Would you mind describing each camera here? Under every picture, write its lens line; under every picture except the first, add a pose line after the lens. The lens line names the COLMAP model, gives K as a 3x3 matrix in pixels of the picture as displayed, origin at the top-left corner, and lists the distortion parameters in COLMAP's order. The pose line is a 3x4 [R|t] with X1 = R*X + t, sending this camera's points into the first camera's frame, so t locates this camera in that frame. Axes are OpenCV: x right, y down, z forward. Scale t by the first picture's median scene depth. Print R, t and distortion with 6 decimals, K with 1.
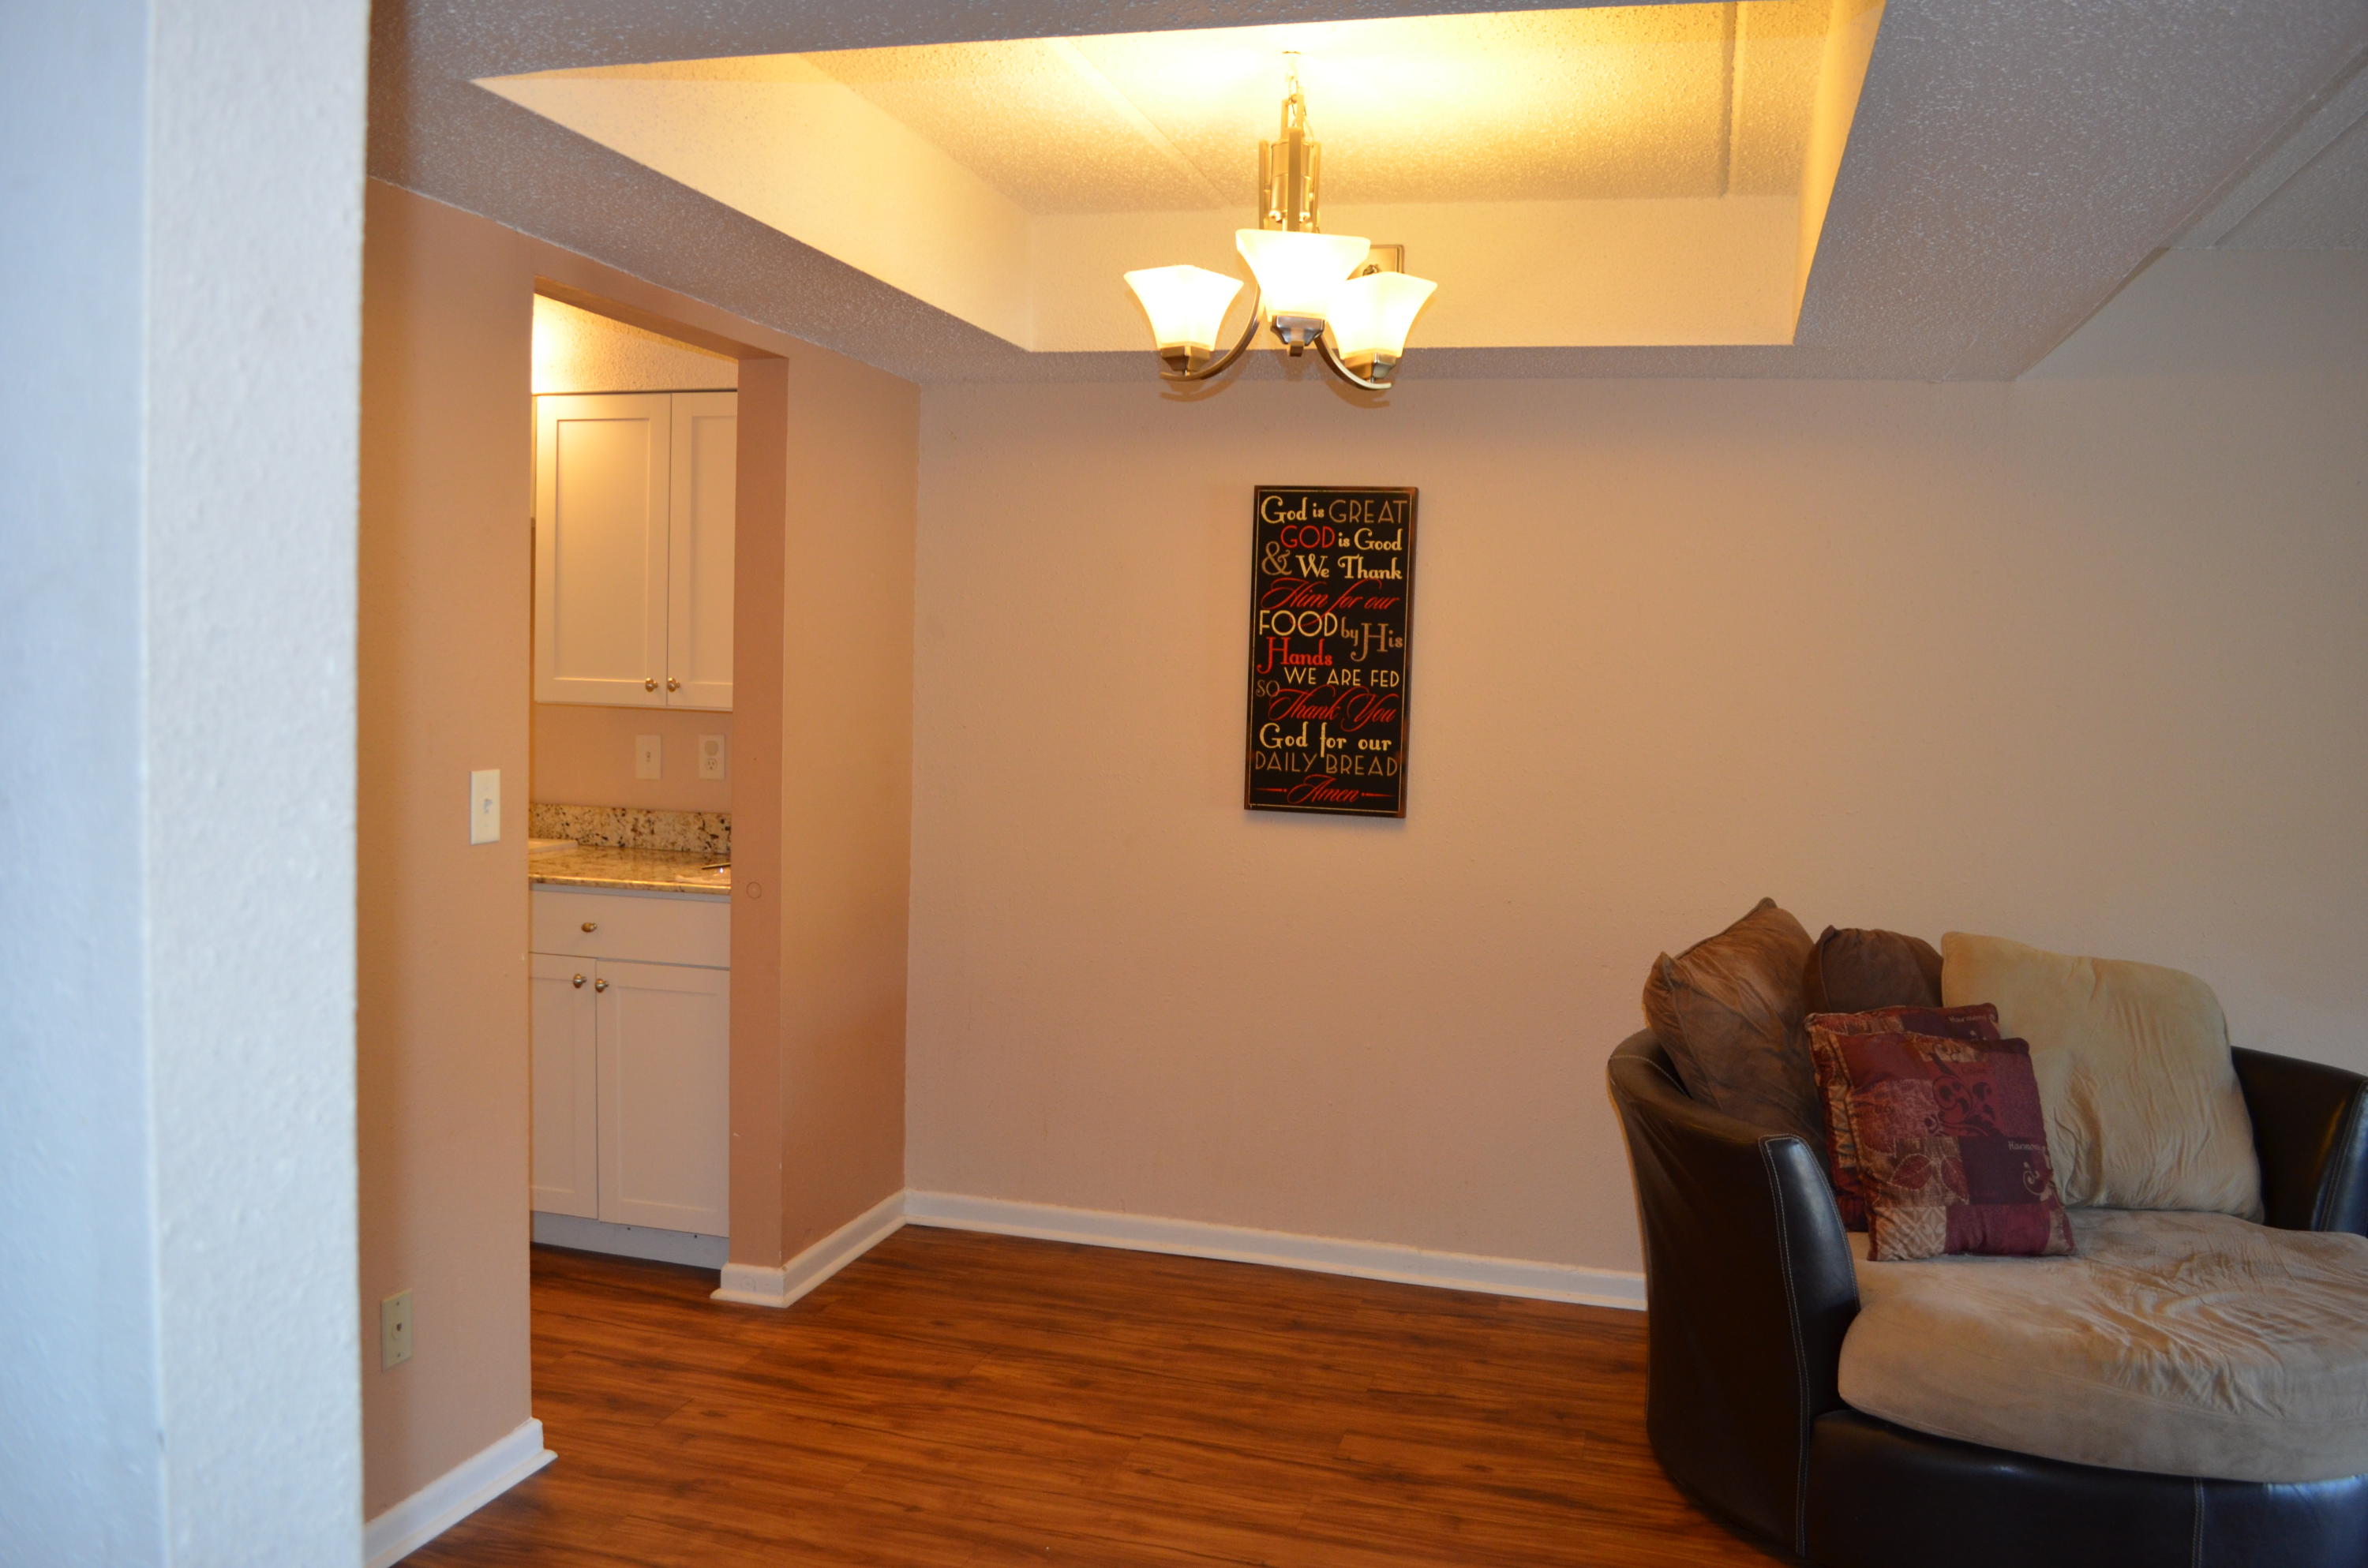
lens RADIAL K [[1875.6, 0, 1181.1], [0, 1875.6, 783.1], [0, 0, 1]] dist [-0.010584, -0.003030]
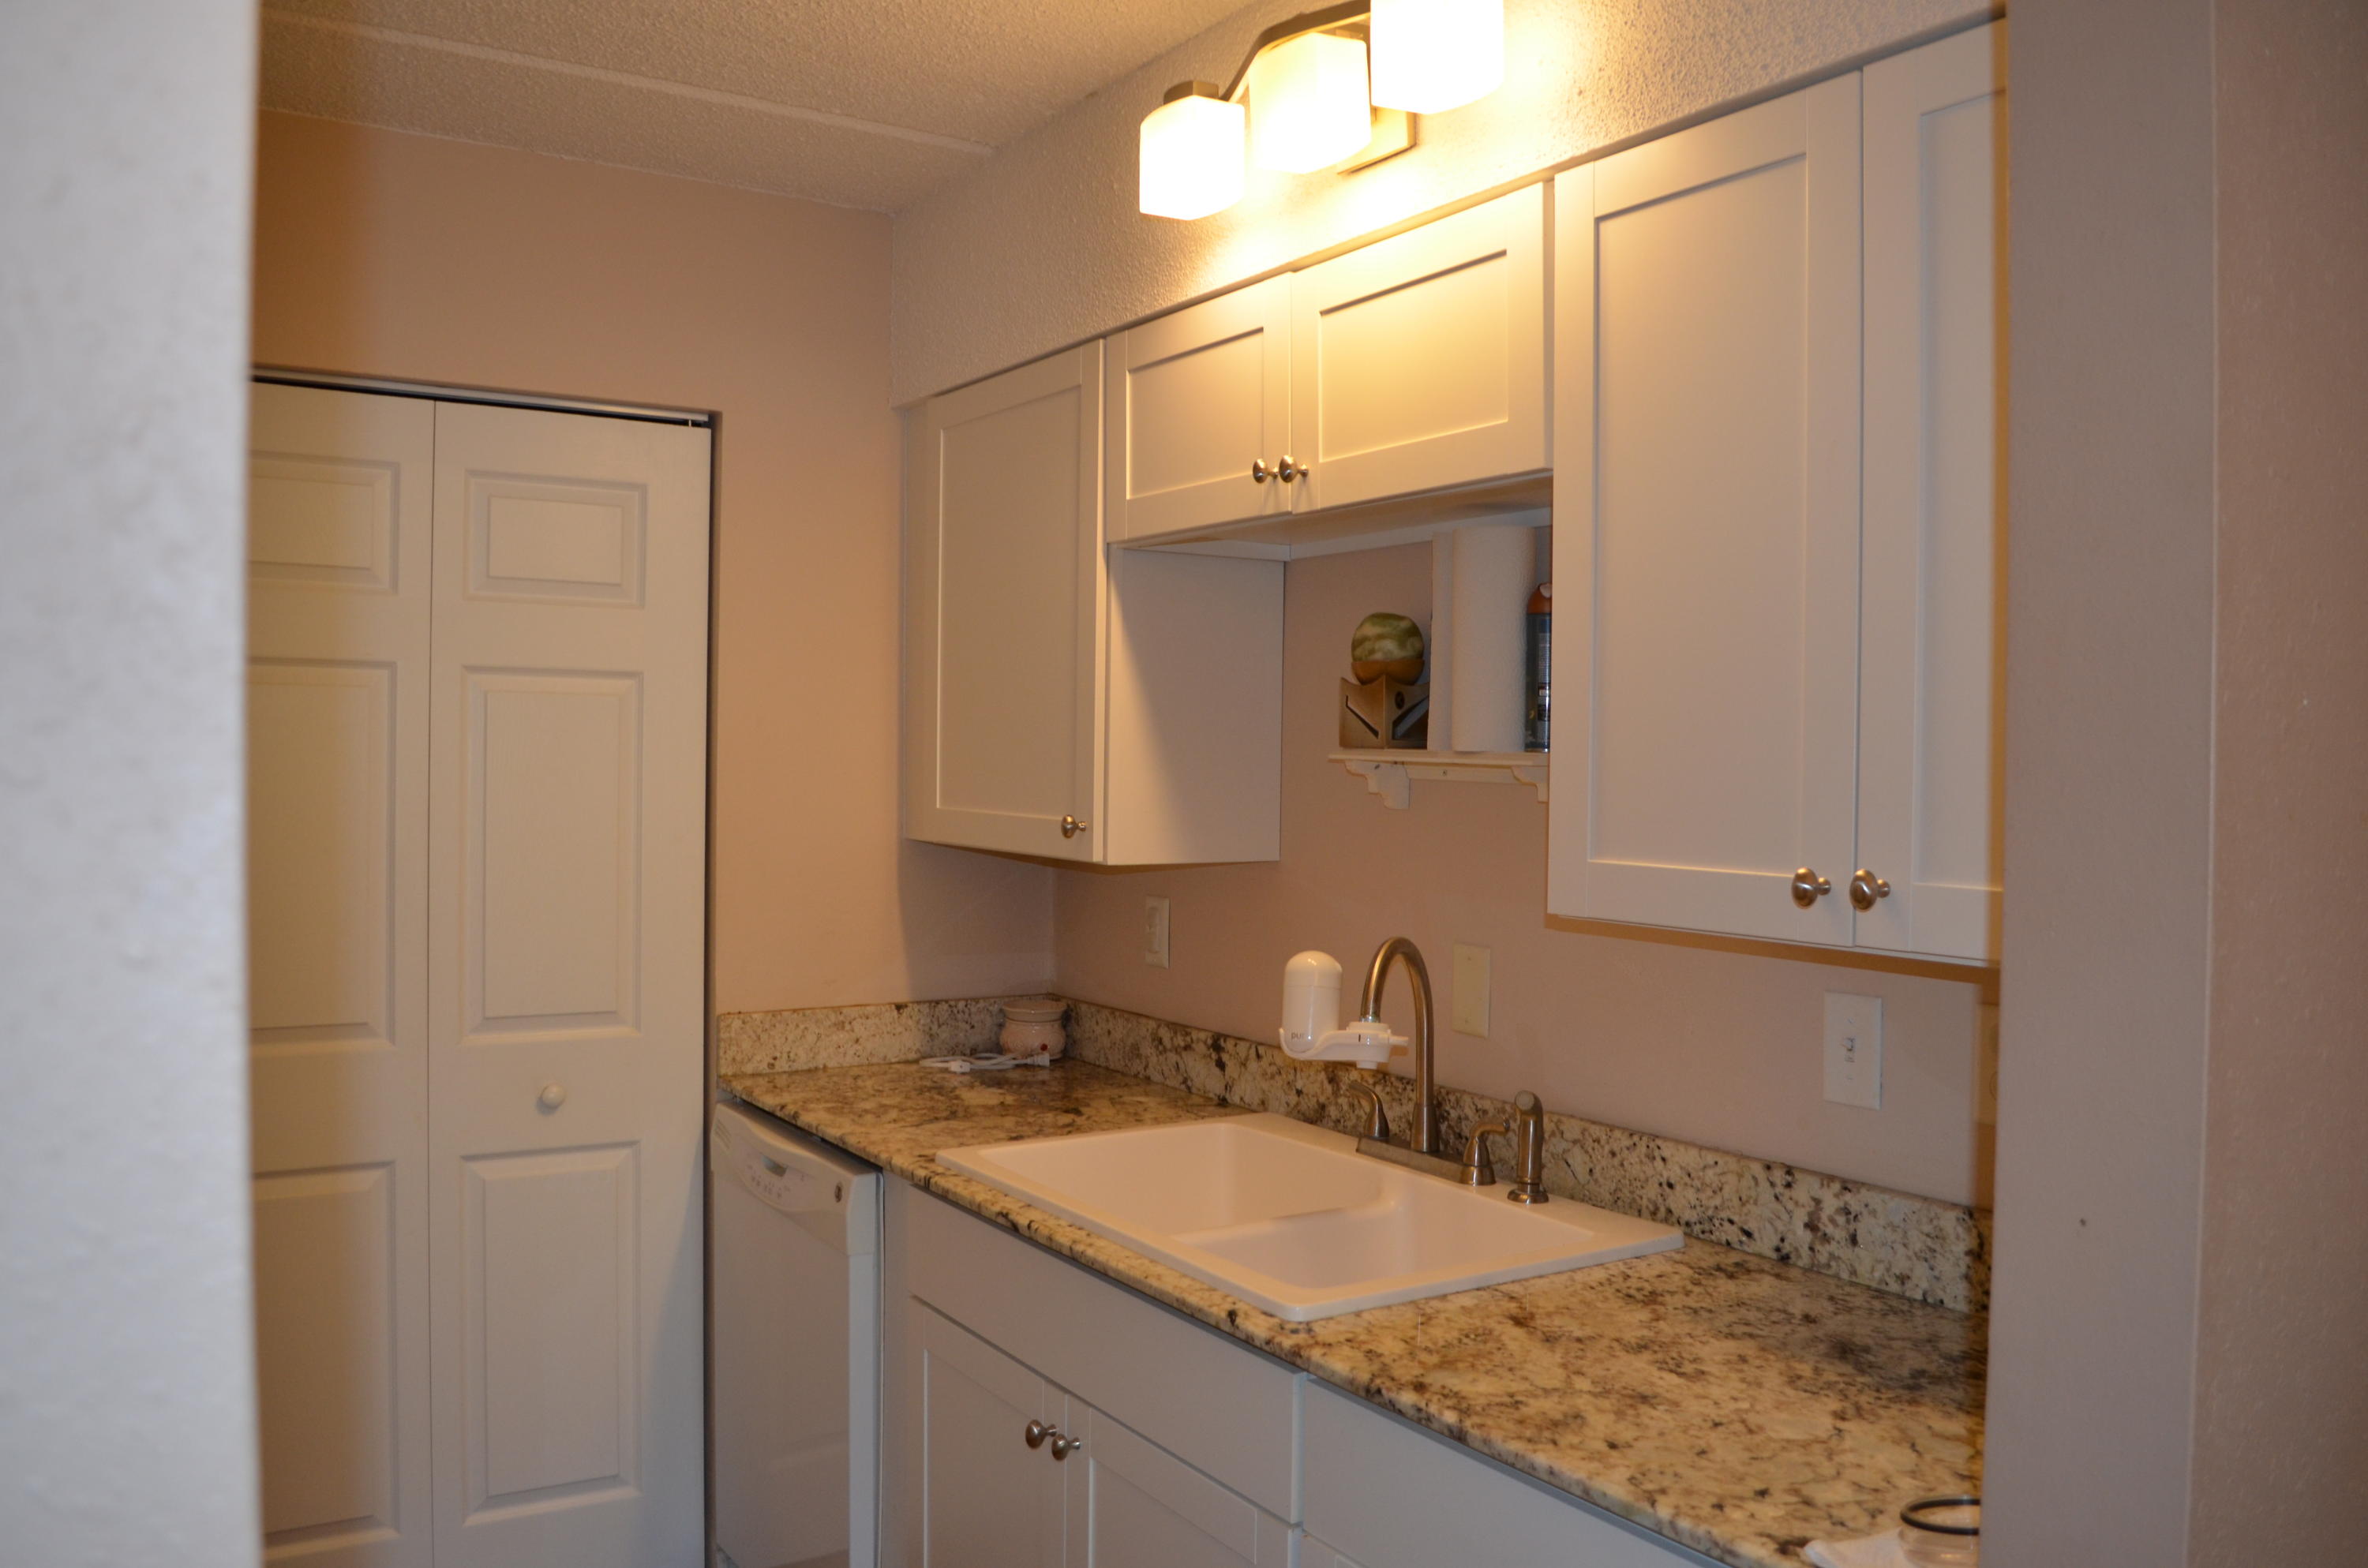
lens RADIAL K [[1875.6, 0, 1185.0], [0, 1875.6, 784.0], [0, 0, 1]] dist [-0.010584, -0.003030]
pose [[0.743112, -0.004290, -0.669153, -0.118330], [-0.043222, 0.997584, -0.054395, -0.043679], [0.667770, 0.069344, 0.741131, 0.596336]]
